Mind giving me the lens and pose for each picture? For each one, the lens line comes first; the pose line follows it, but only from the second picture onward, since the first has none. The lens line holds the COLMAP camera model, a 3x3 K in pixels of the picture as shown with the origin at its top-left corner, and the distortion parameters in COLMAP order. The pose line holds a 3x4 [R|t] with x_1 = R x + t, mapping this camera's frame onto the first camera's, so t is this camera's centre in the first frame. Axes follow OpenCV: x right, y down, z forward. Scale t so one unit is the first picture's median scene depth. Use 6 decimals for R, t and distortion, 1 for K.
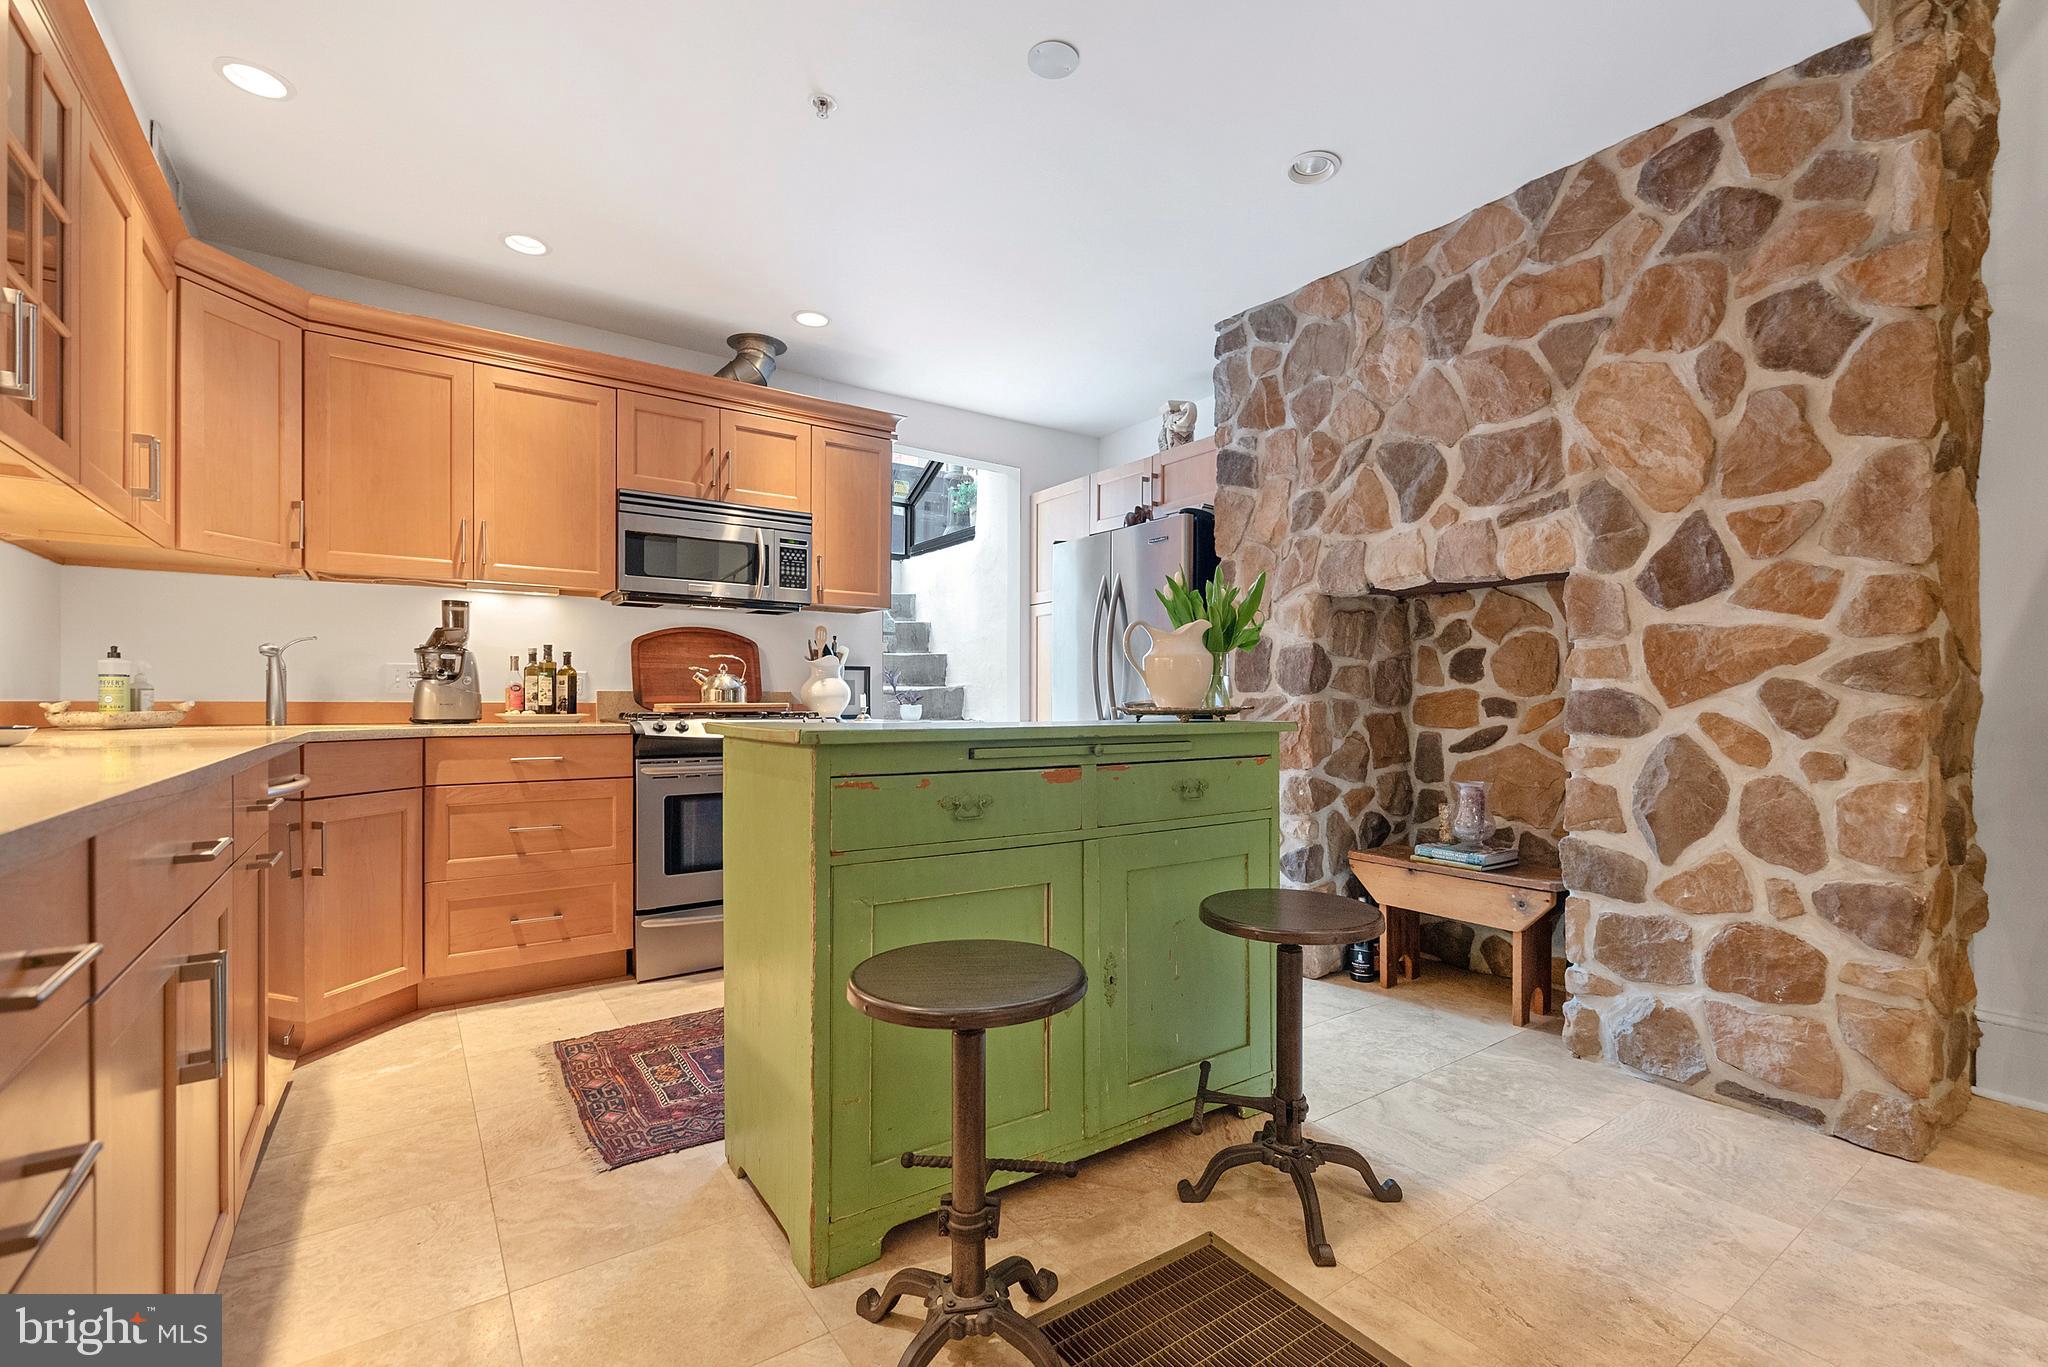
lens RADIAL K [[886.0, 0, 1052.0], [0, 886.0, 712.1], [0, 0, 1]] dist [0.003755, -0.001823]
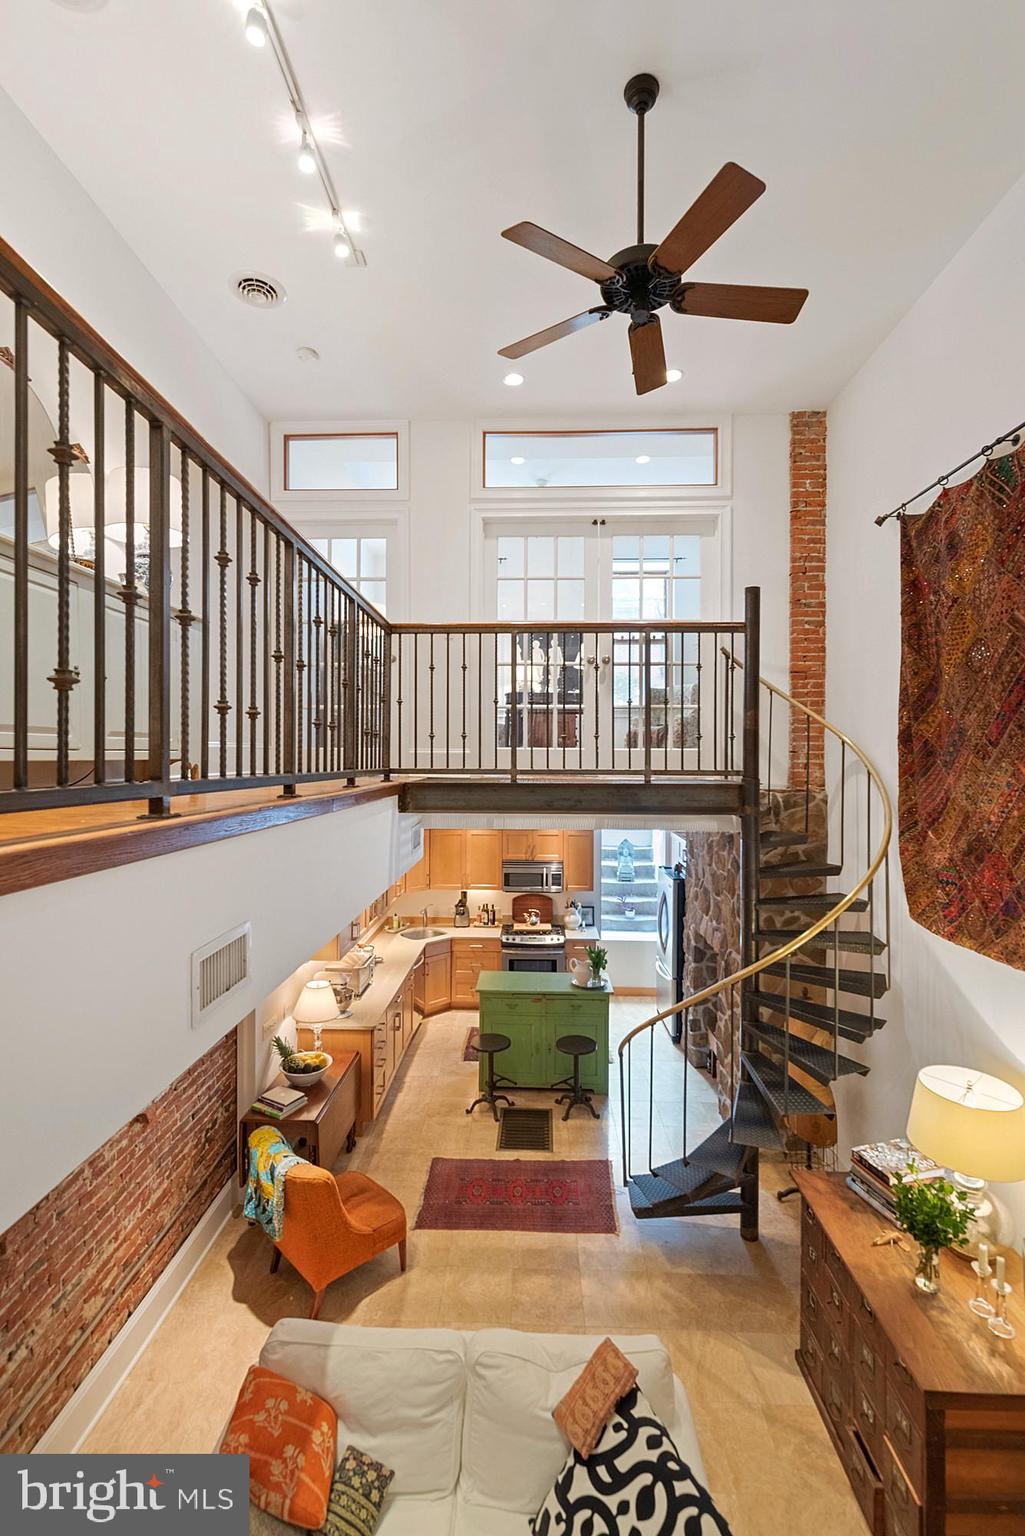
lens RADIAL K [[664.5, 0, 517.5], [0, 664.5, 768.8], [0, 0, 1]] dist [0.003755, -0.001823]
pose [[0.791575, 0.008023, -0.611020, 1.109380], [-0.009654, 0.999953, 0.000623, -0.618026], [0.610996, 0.005405, 0.791615, -0.969207]]
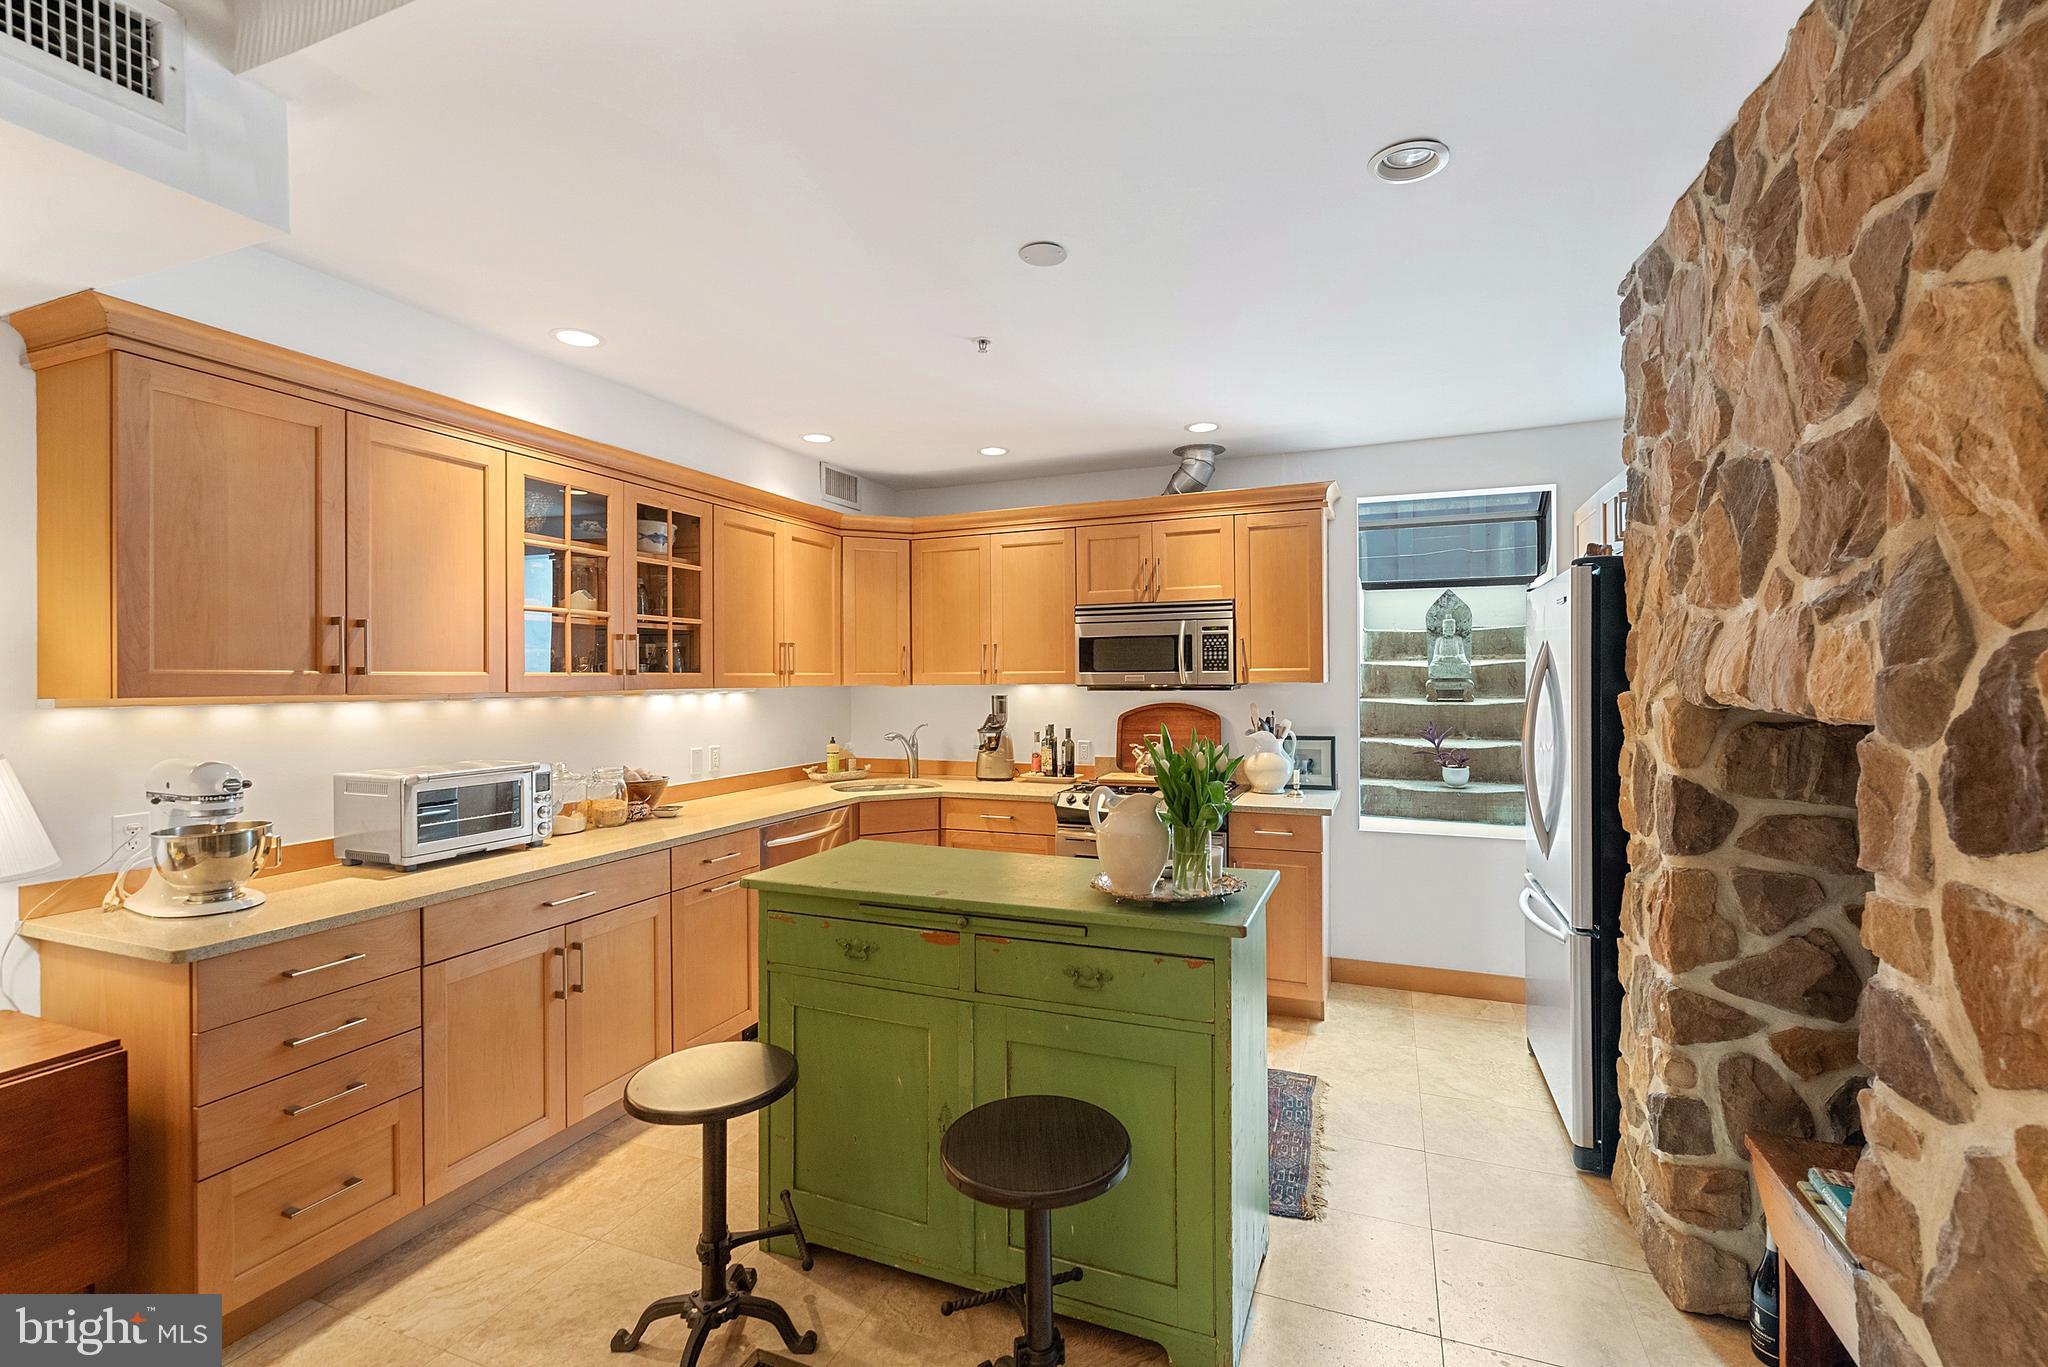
lens RADIAL K [[886.0, 0, 1034.6], [0, 886.0, 683.1], [0, 0, 1]] dist [0.003755, -0.001823]
pose [[0.537962, -0.001989, -0.842967, 0.578288], [-0.001321, 0.999994, -0.003202, -0.140773], [0.842968, 0.002836, 0.537956, 0.270491]]
